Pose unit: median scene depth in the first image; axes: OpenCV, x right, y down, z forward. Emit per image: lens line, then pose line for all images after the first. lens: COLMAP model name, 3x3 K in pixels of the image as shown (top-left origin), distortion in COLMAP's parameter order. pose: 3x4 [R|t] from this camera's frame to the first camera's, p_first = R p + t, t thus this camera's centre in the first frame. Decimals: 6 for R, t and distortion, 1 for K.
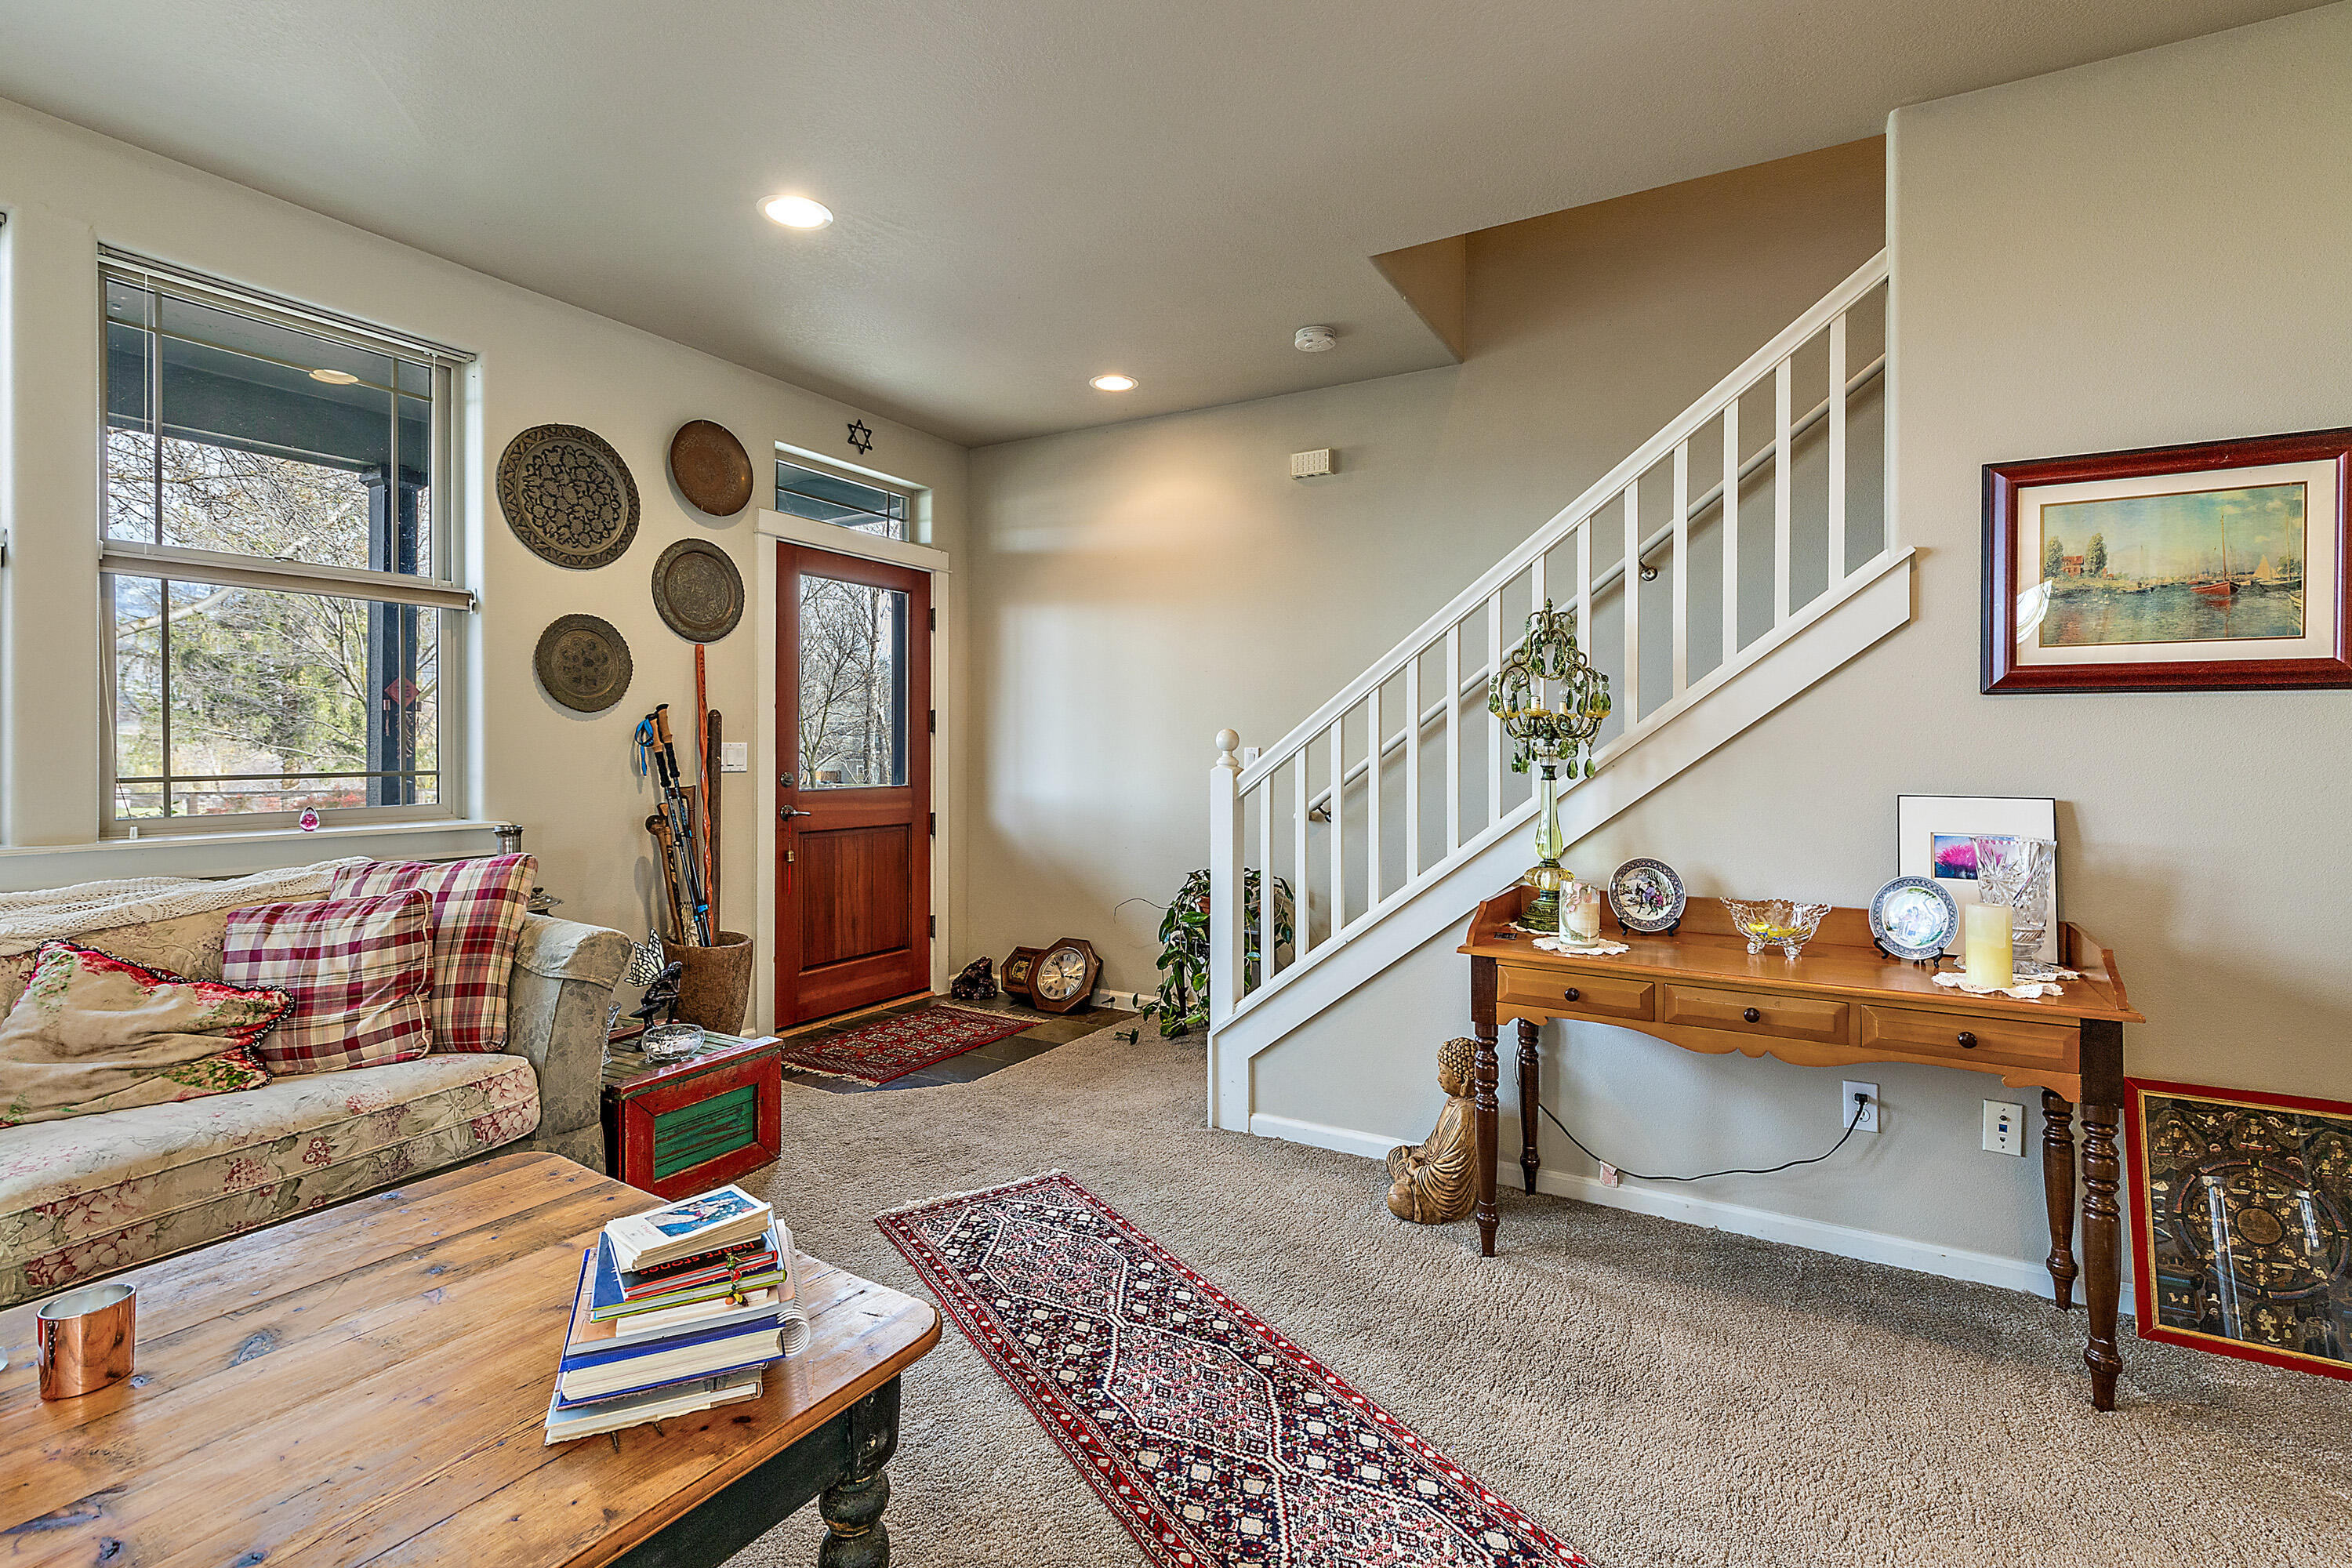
lens RADIAL K [[1074.1, 0, 1173.5], [0, 1074.1, 745.8], [0, 0, 1]] dist [0.010232, 0.000010]
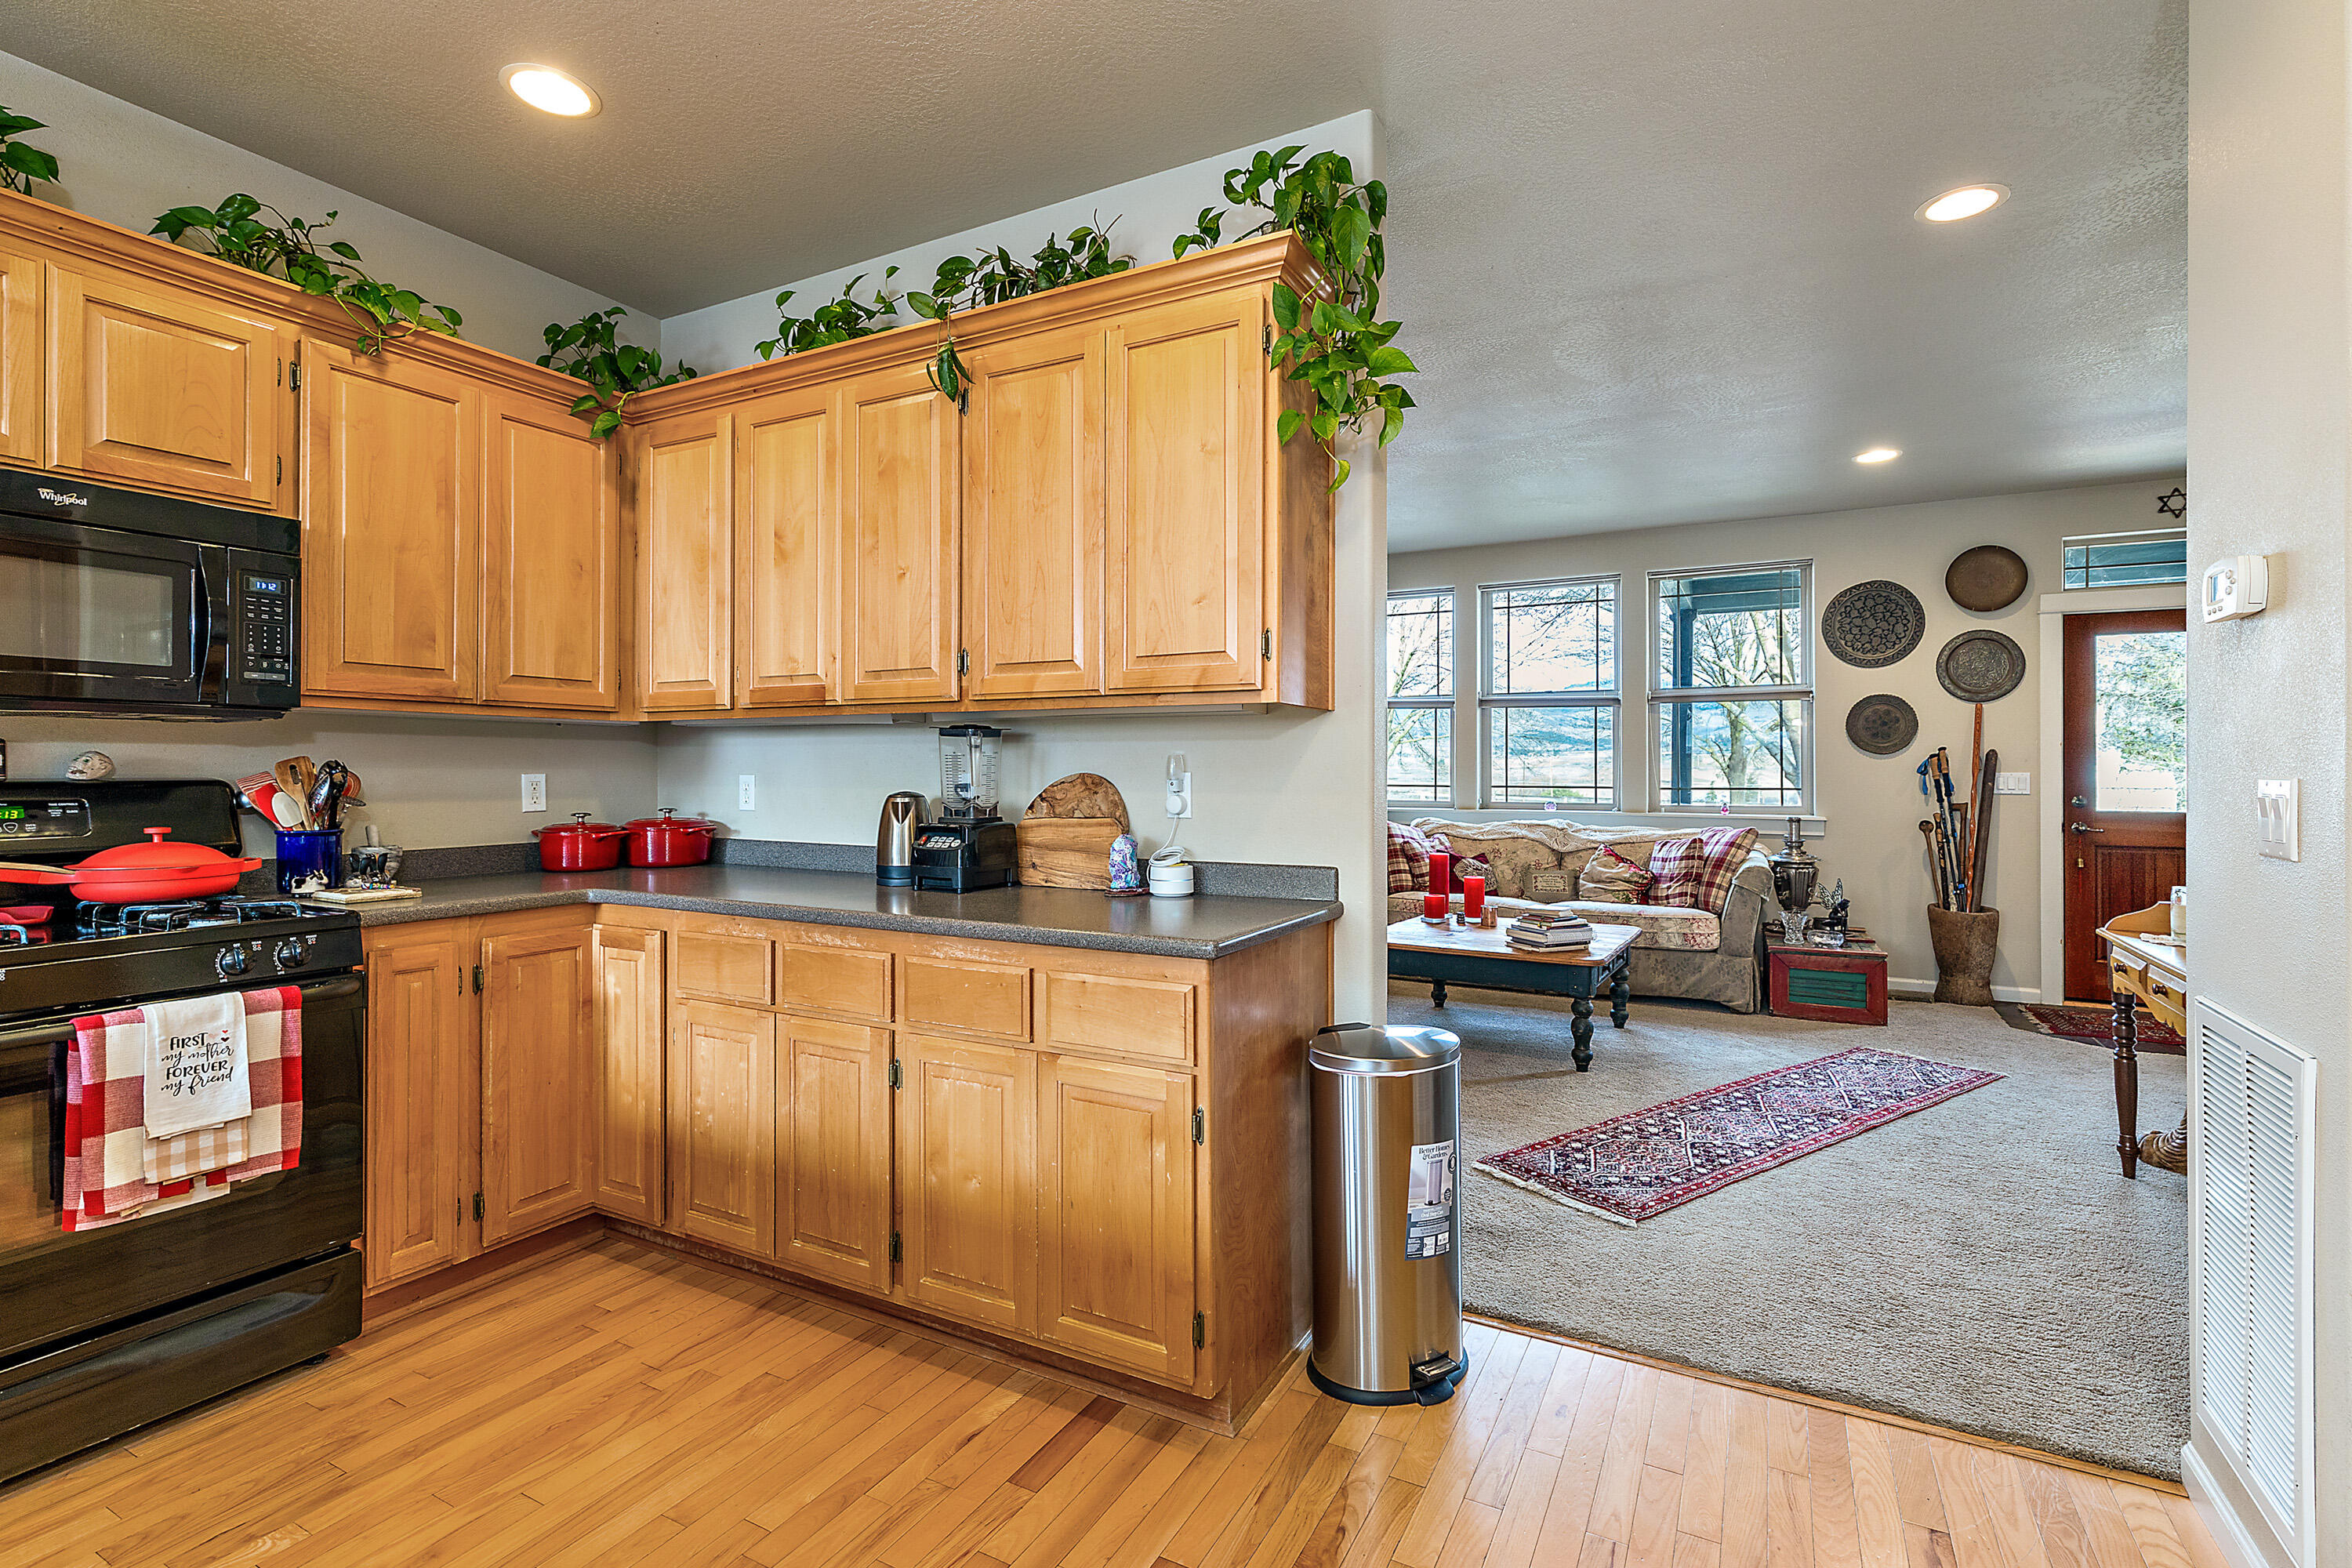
lens RADIAL K [[1075.7, 0, 1180.6], [0, 1075.7, 761.8], [0, 0, 1]] dist [0.003951, -0.000461]
pose [[0.027407, -0.011322, -0.999560, 1.446532], [-0.002894, 0.999931, -0.011406, 0.002445], [0.999620, 0.003206, 0.027372, -0.140234]]
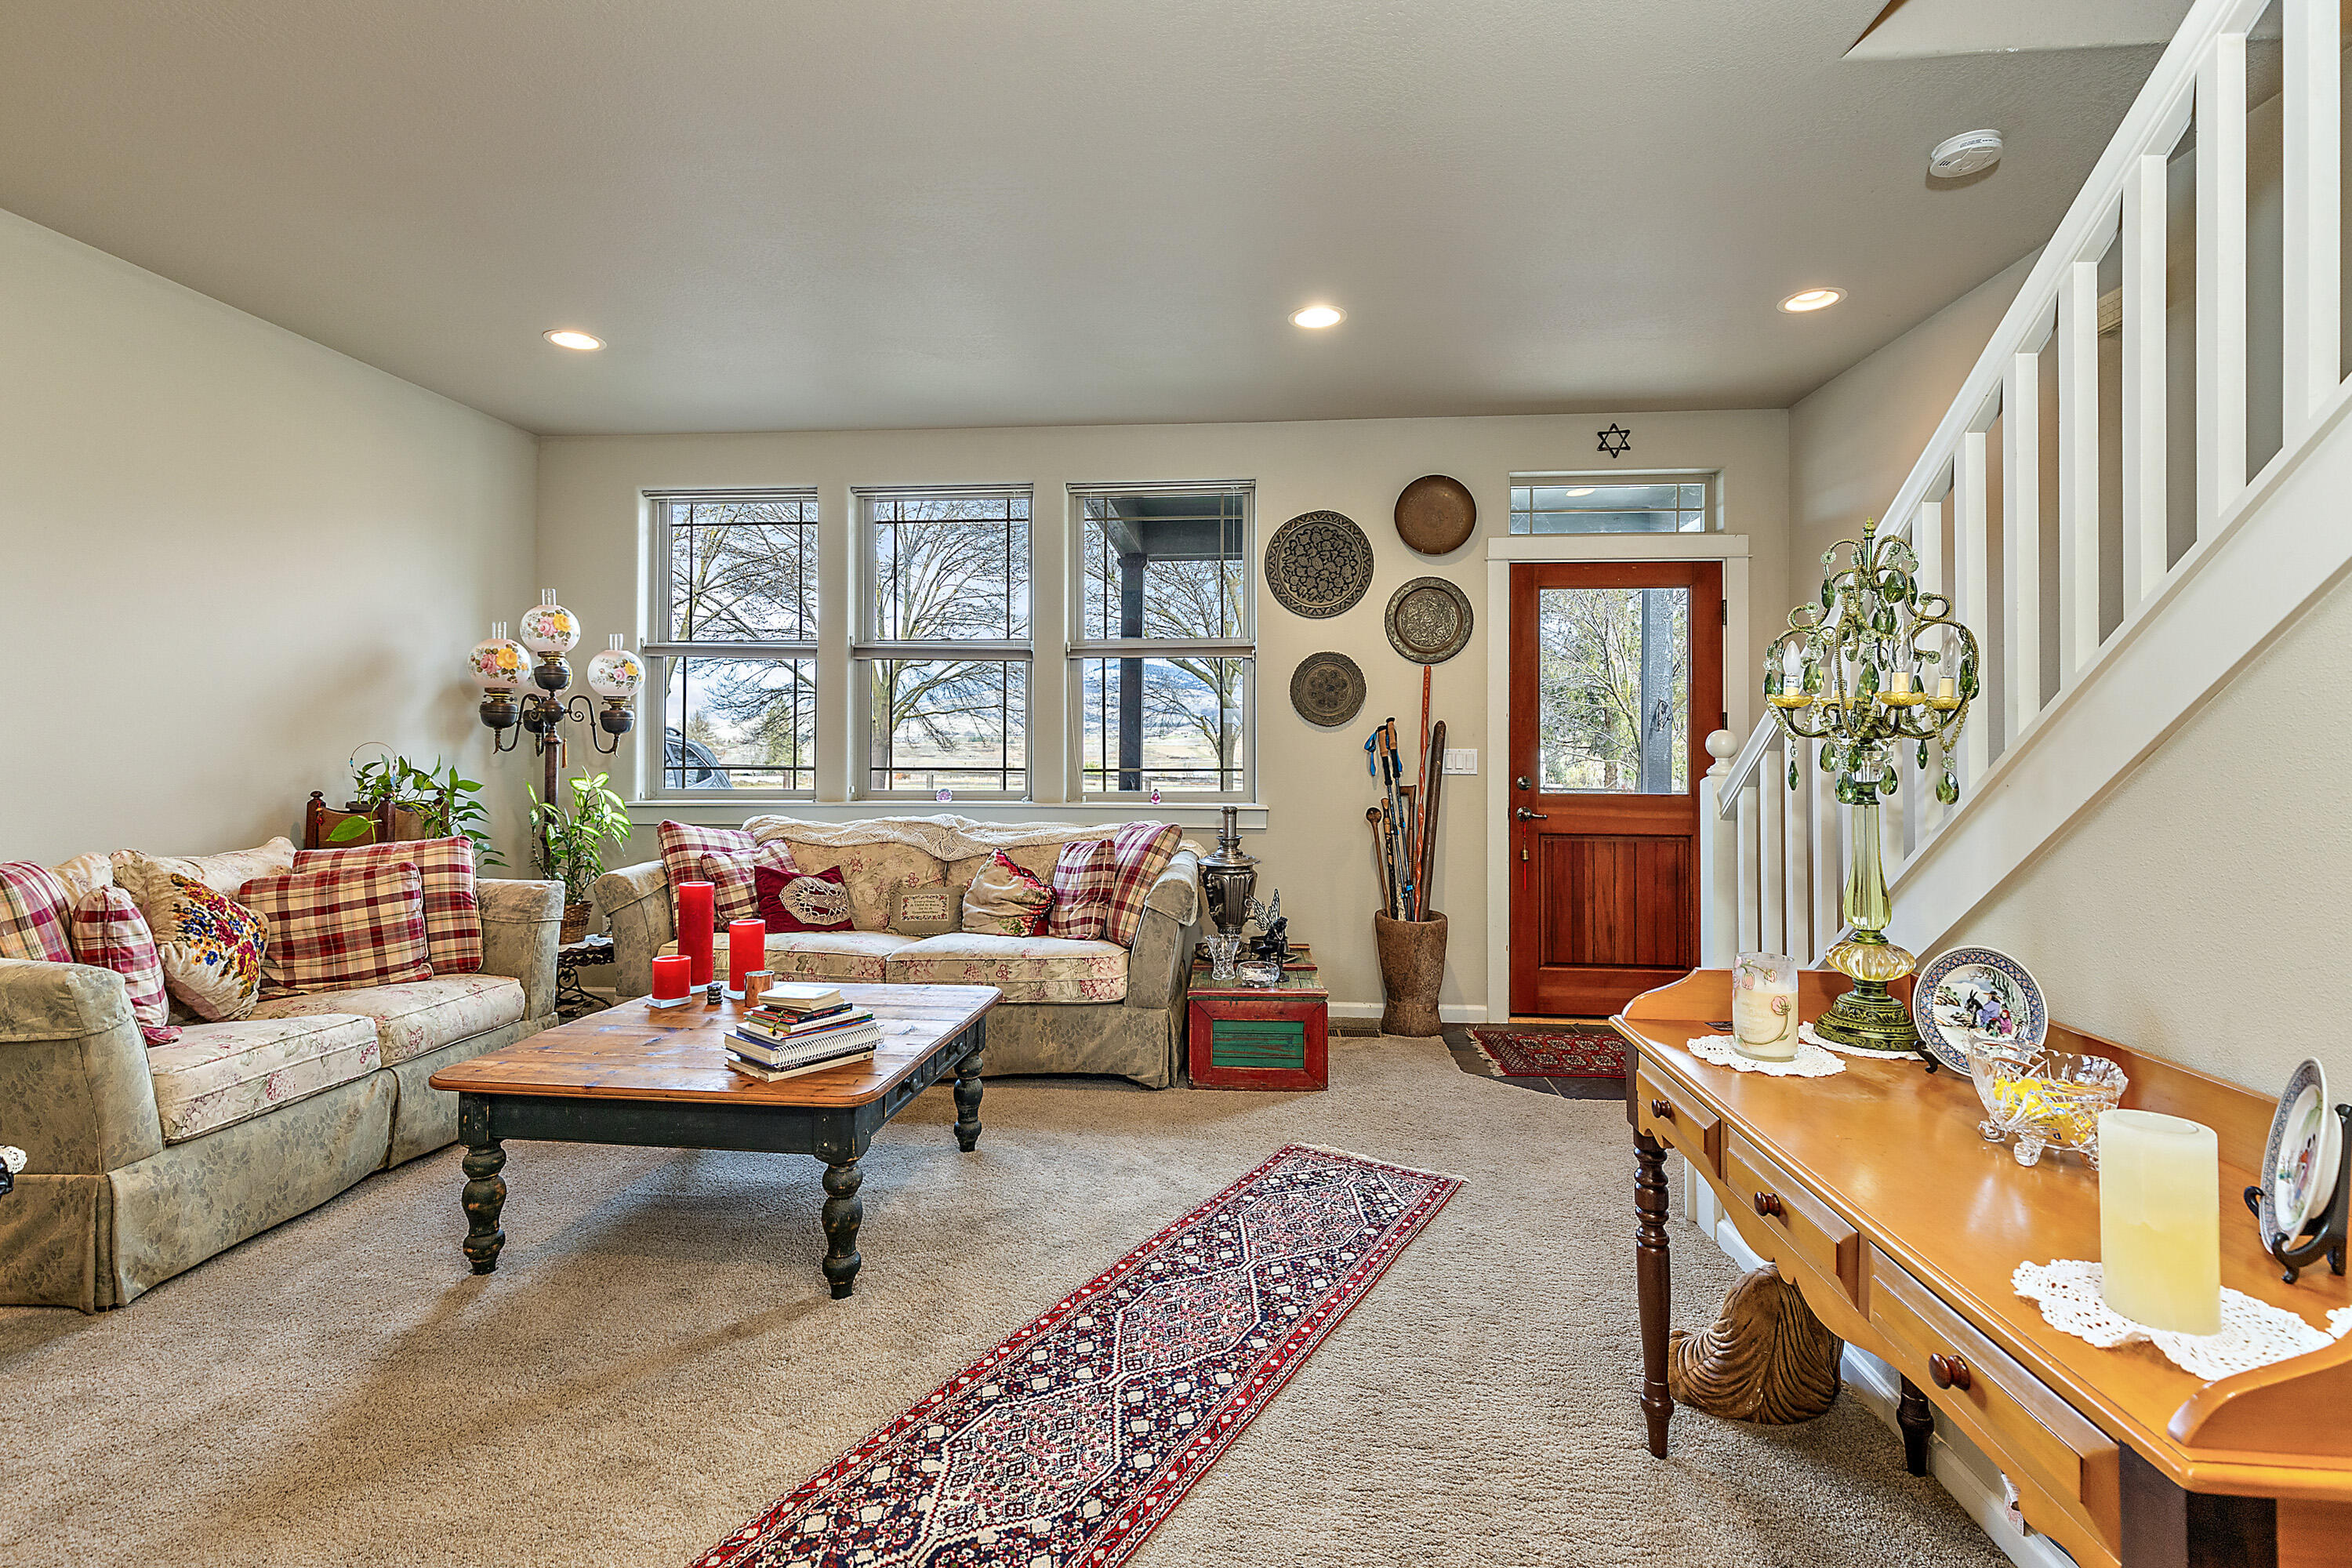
lens RADIAL K [[1077.7, 0, 1172.3], [0, 1077.7, 739.6], [0, 0, 1]] dist [0.014565, -0.000162]
pose [[0.427620, -0.010806, -0.903894, 0.770951], [-0.000863, 0.999923, -0.012362, 0.002230], [0.903958, 0.006066, 0.427578, 0.368282]]
